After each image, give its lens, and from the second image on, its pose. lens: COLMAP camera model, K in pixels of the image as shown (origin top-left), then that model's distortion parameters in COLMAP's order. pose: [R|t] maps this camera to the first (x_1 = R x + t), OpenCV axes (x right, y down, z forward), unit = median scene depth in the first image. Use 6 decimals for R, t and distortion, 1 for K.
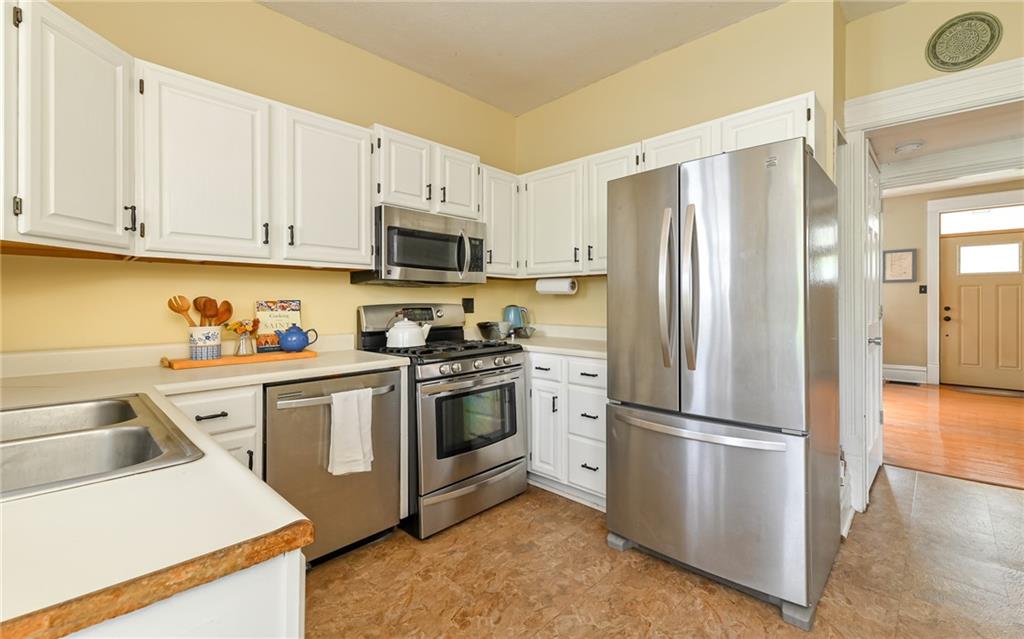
lens RADIAL K [[458.2, 0, 509.3], [0, 458.2, 295.4], [0, 0, 1]] dist [0.001845, 0.000361]
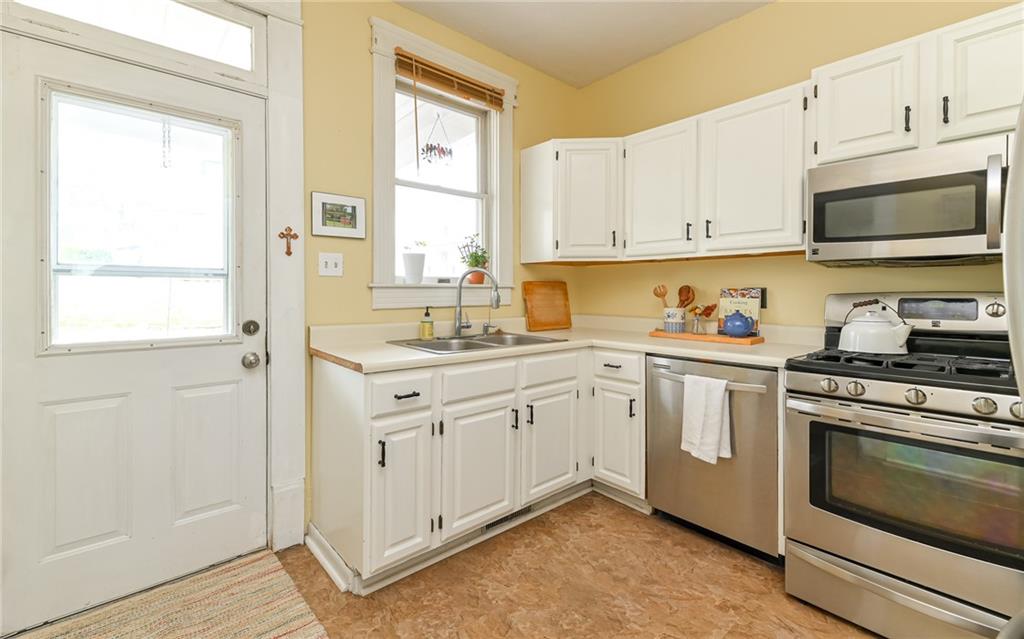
lens RADIAL K [[439.4, 0, 501.5], [0, 439.4, 285.2], [0, 0, 1]] dist [0.026441, 0.000282]
pose [[-0.095972, -0.015084, -0.995270, 0.656644], [0.013641, 0.999771, -0.016468, 0.016006], [0.995291, -0.015157, -0.095745, 0.627863]]
